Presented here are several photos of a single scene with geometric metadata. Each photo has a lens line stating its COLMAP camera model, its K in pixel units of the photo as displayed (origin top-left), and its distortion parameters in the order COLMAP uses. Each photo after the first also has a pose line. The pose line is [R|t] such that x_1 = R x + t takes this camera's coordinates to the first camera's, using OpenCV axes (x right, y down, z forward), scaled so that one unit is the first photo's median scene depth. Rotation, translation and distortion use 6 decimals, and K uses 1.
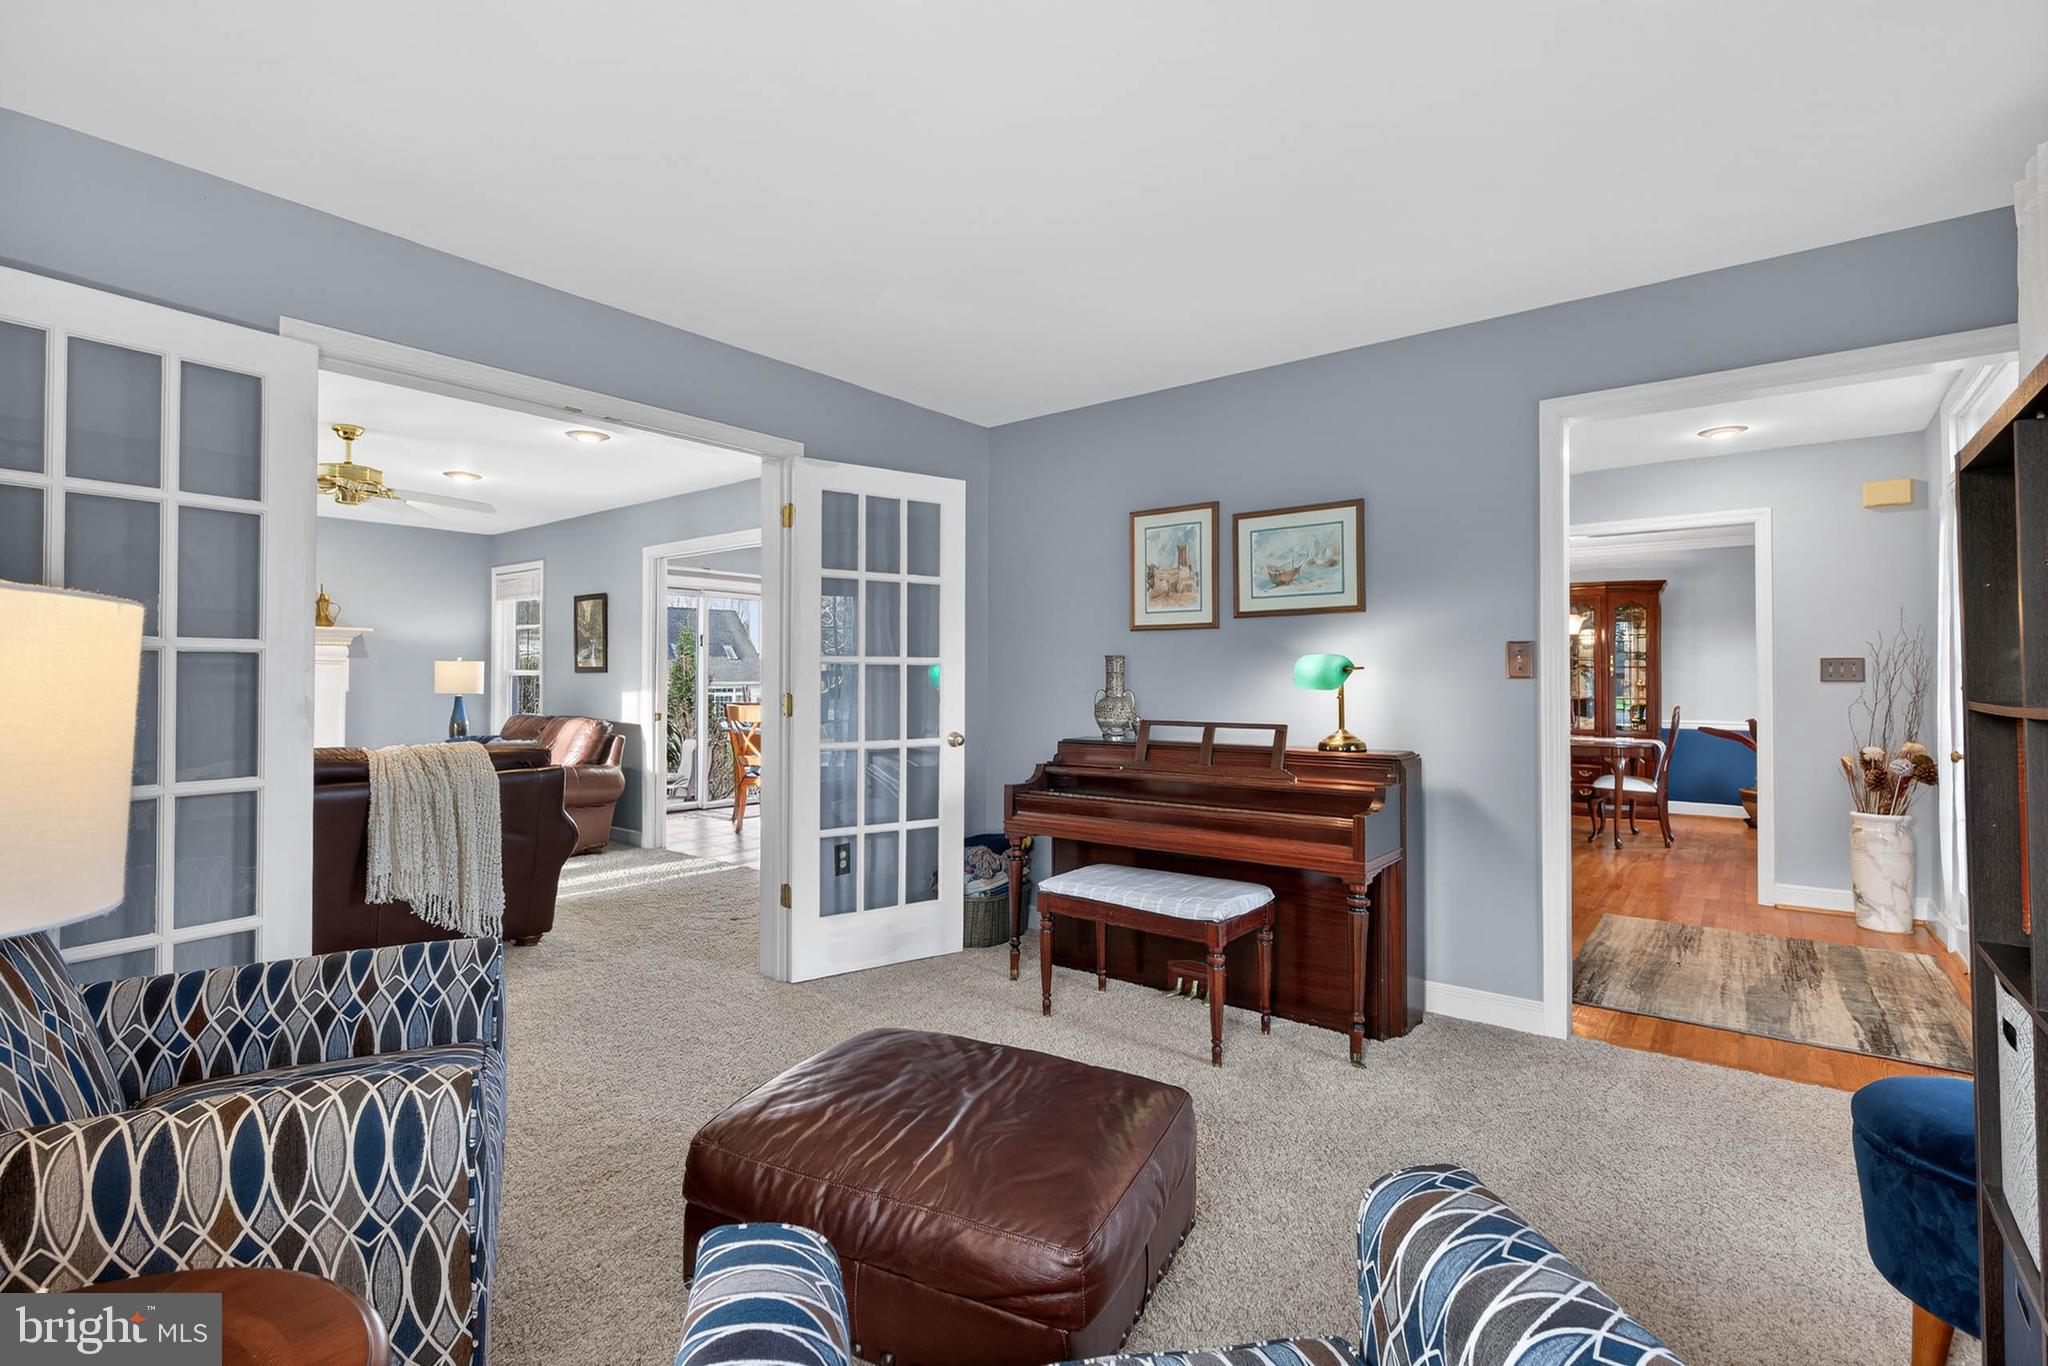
lens RADIAL K [[926.7, 0, 1029.3], [0, 926.7, 676.4], [0, 0, 1]] dist [-0.007469, 0.003558]
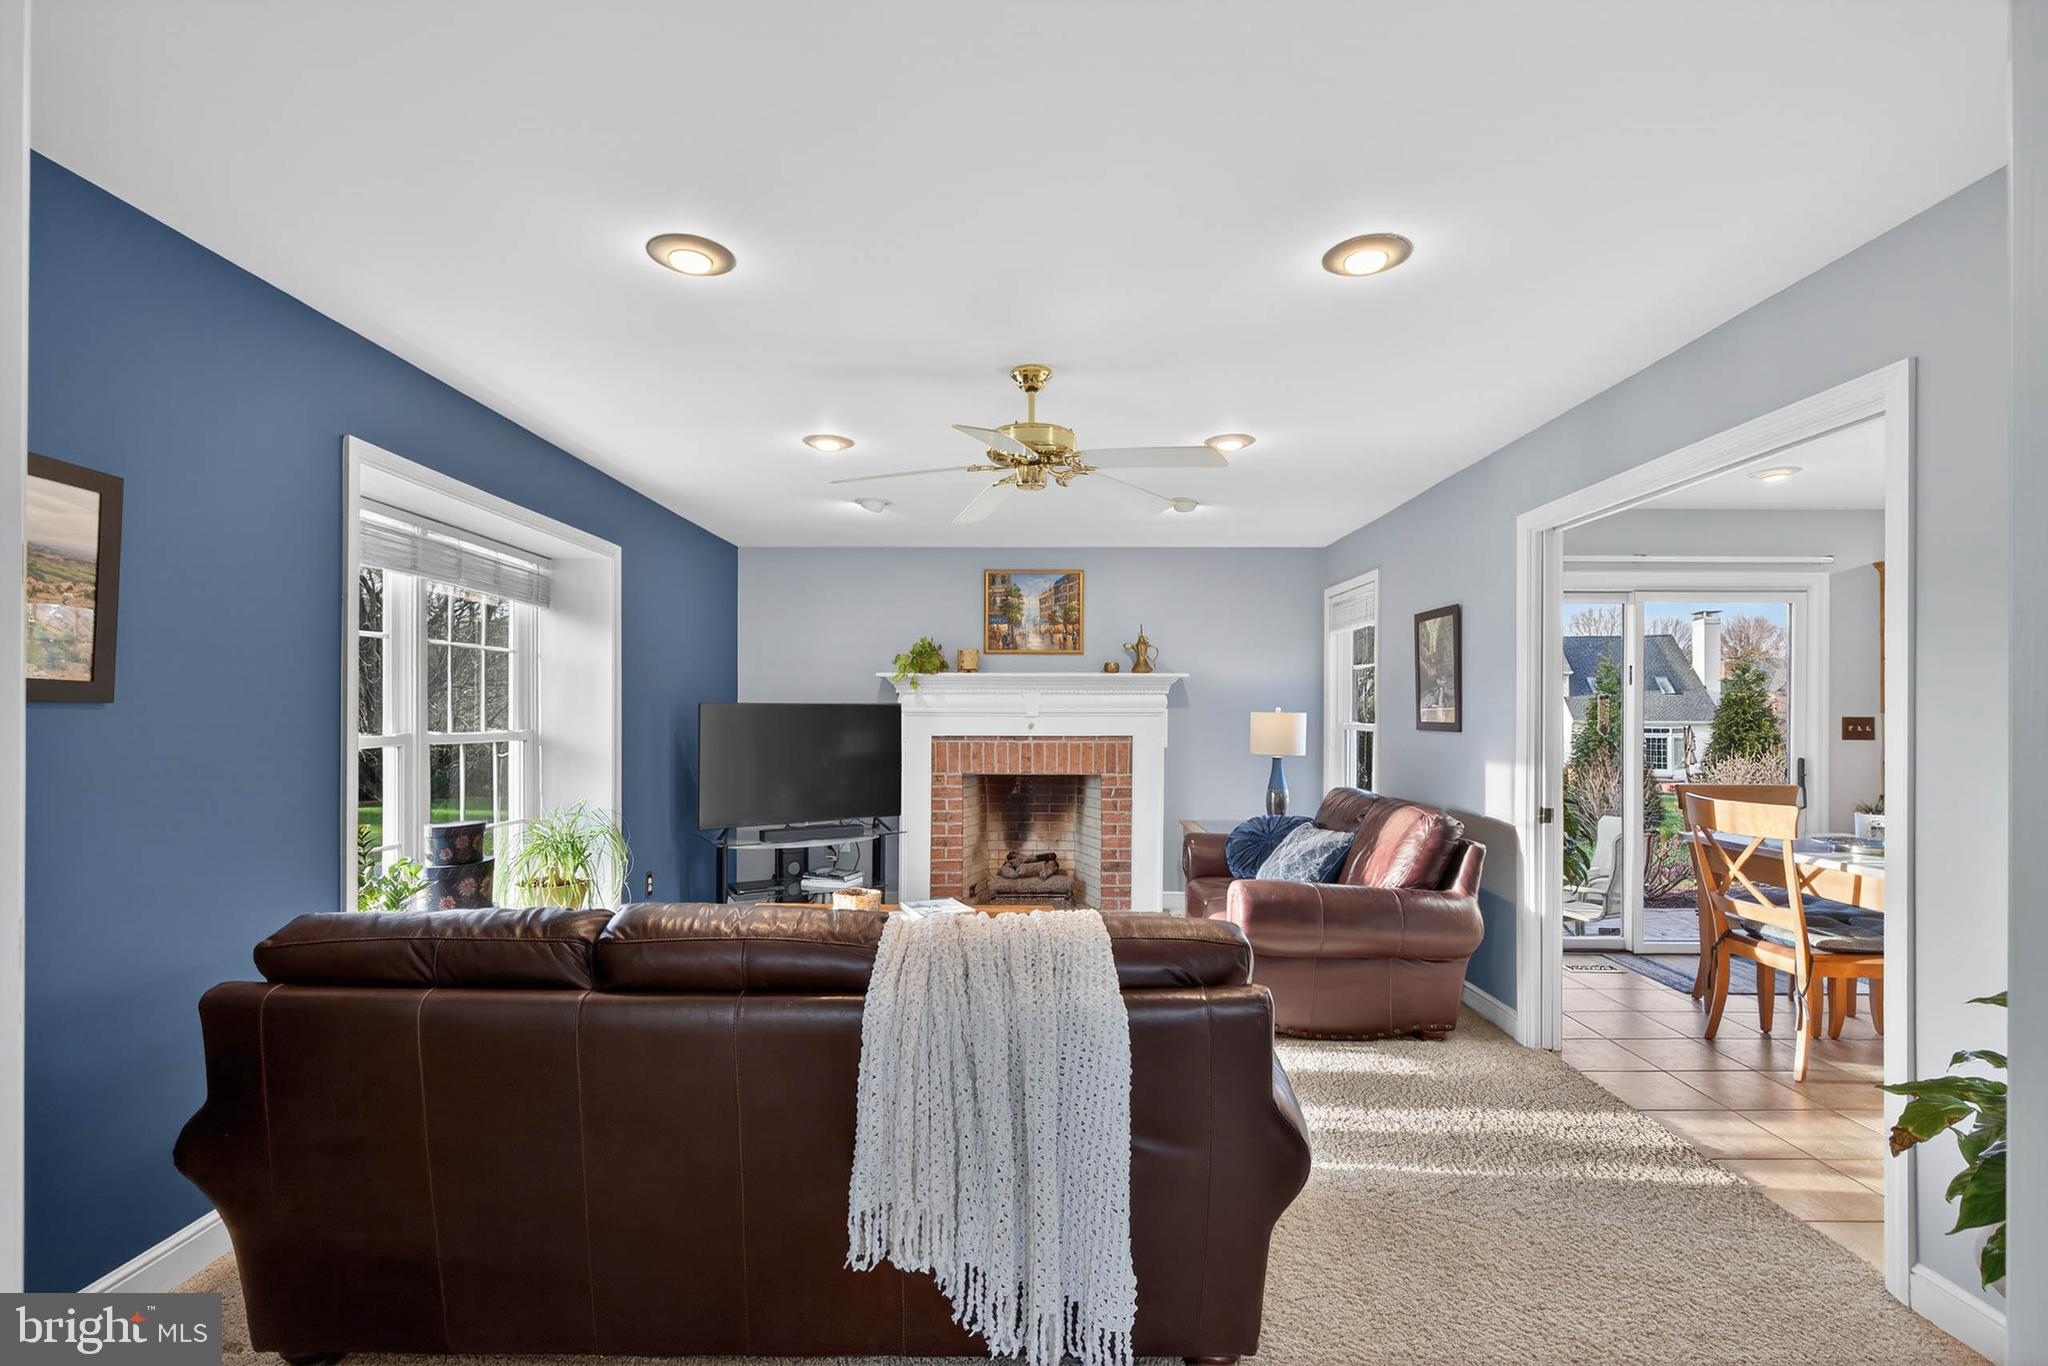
lens RADIAL K [[926.7, 0, 1026.8], [0, 926.7, 707.7], [0, 0, 1]] dist [-0.007469, 0.003558]
pose [[0.608991, -0.002494, -0.793173, -0.140377], [-0.001173, 0.999991, -0.004044, -0.017696], [0.793176, 0.003393, 0.608982, 0.387536]]
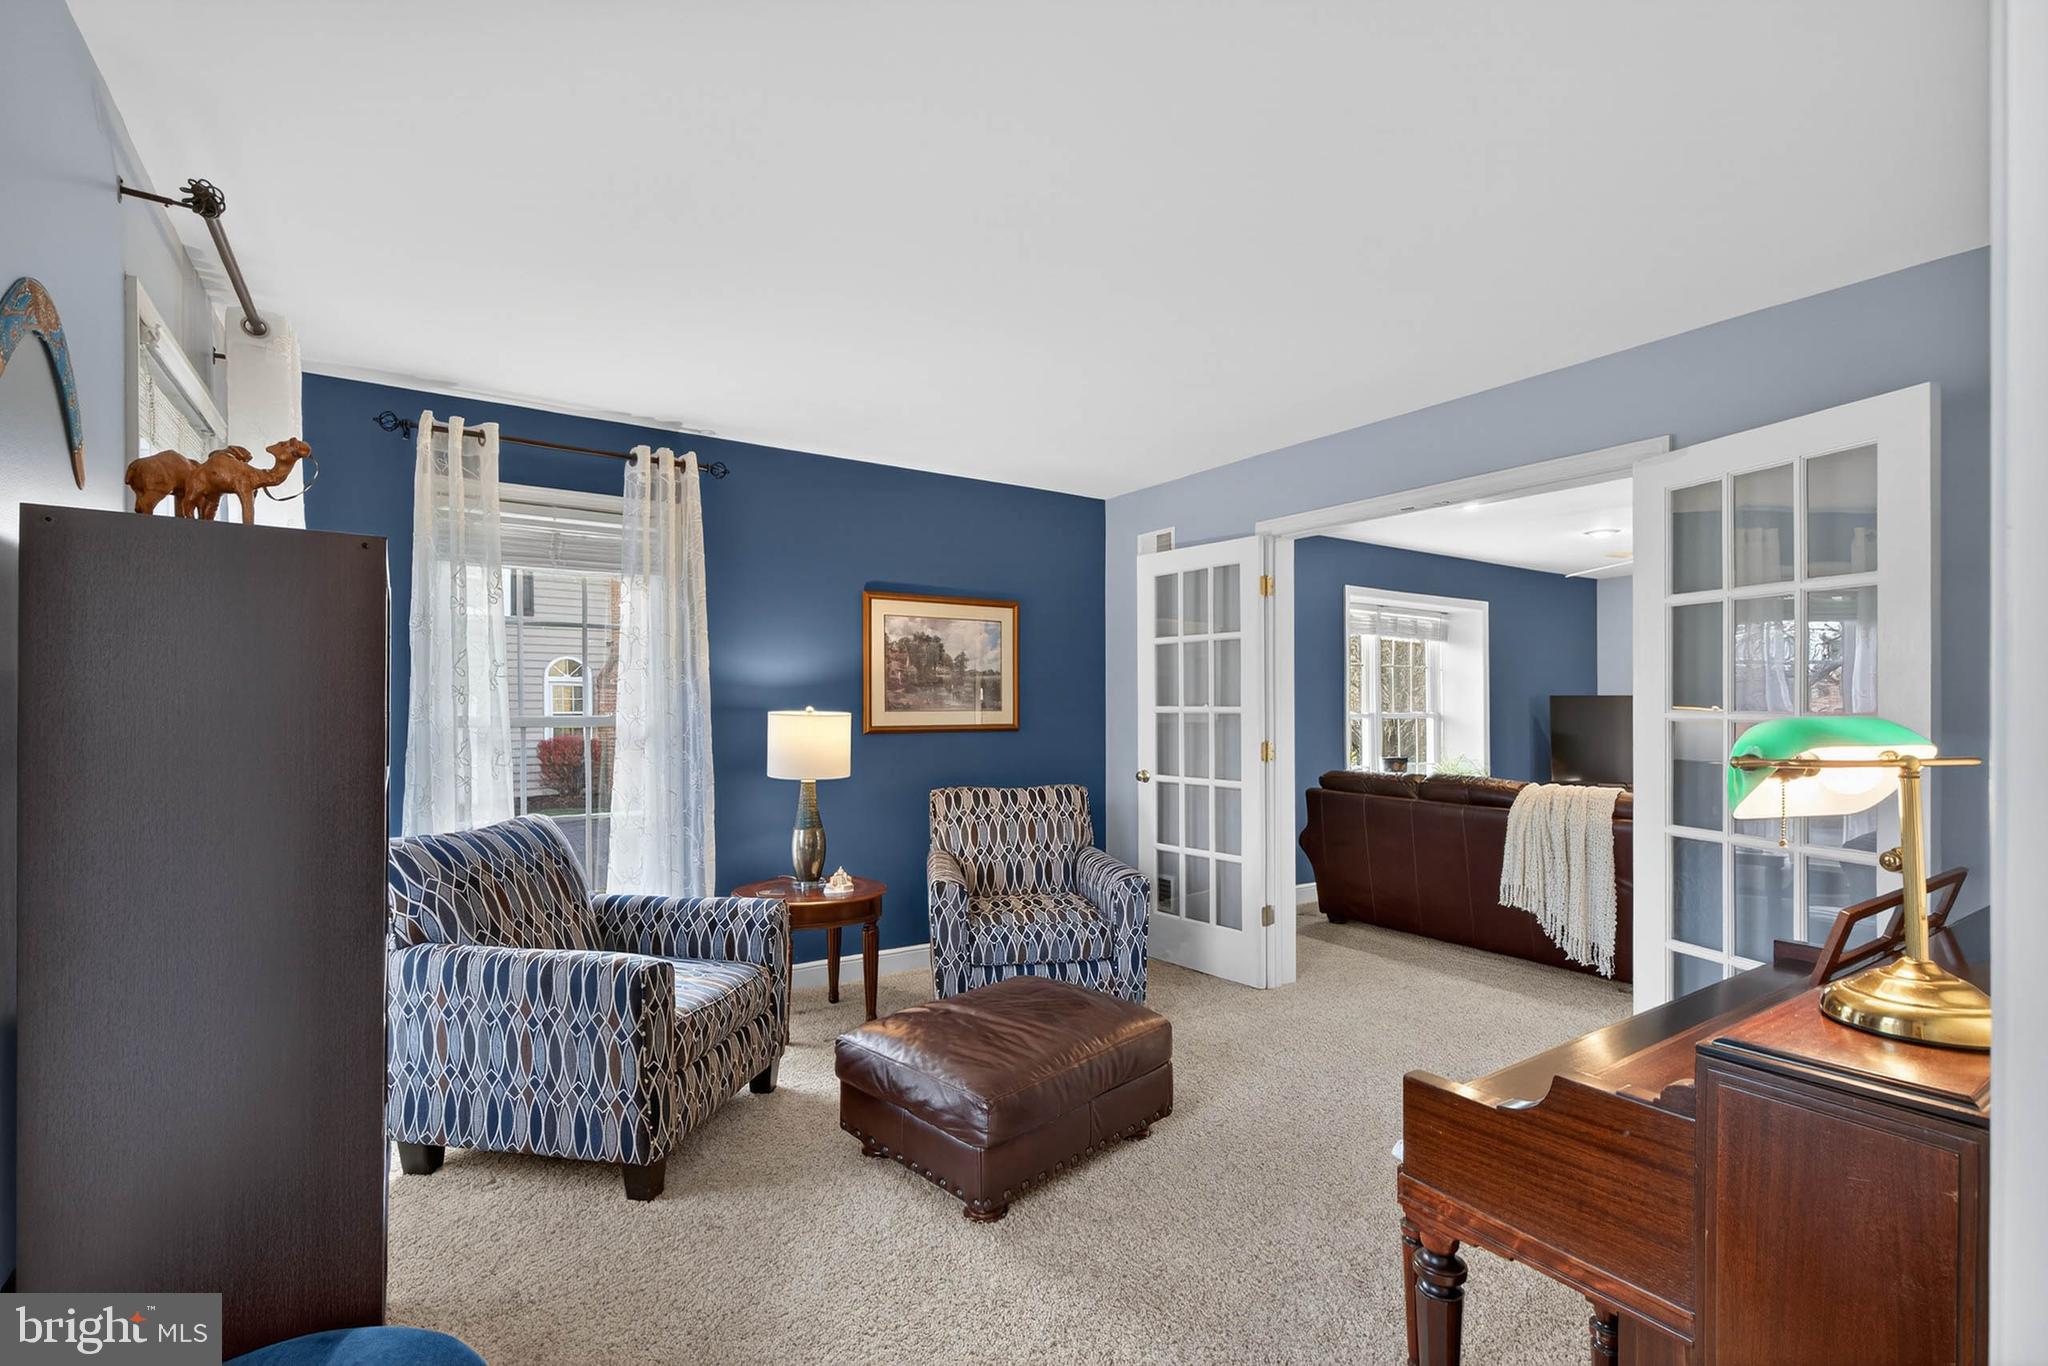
lens RADIAL K [[926.7, 0, 1028.7], [0, 926.7, 699.2], [0, 0, 1]] dist [-0.007469, 0.003558]
pose [[-0.314327, -0.003137, -0.949310, 0.357290], [0.003569, 0.999984, -0.004486, -0.016616], [0.949308, -0.004798, -0.314311, 0.387250]]
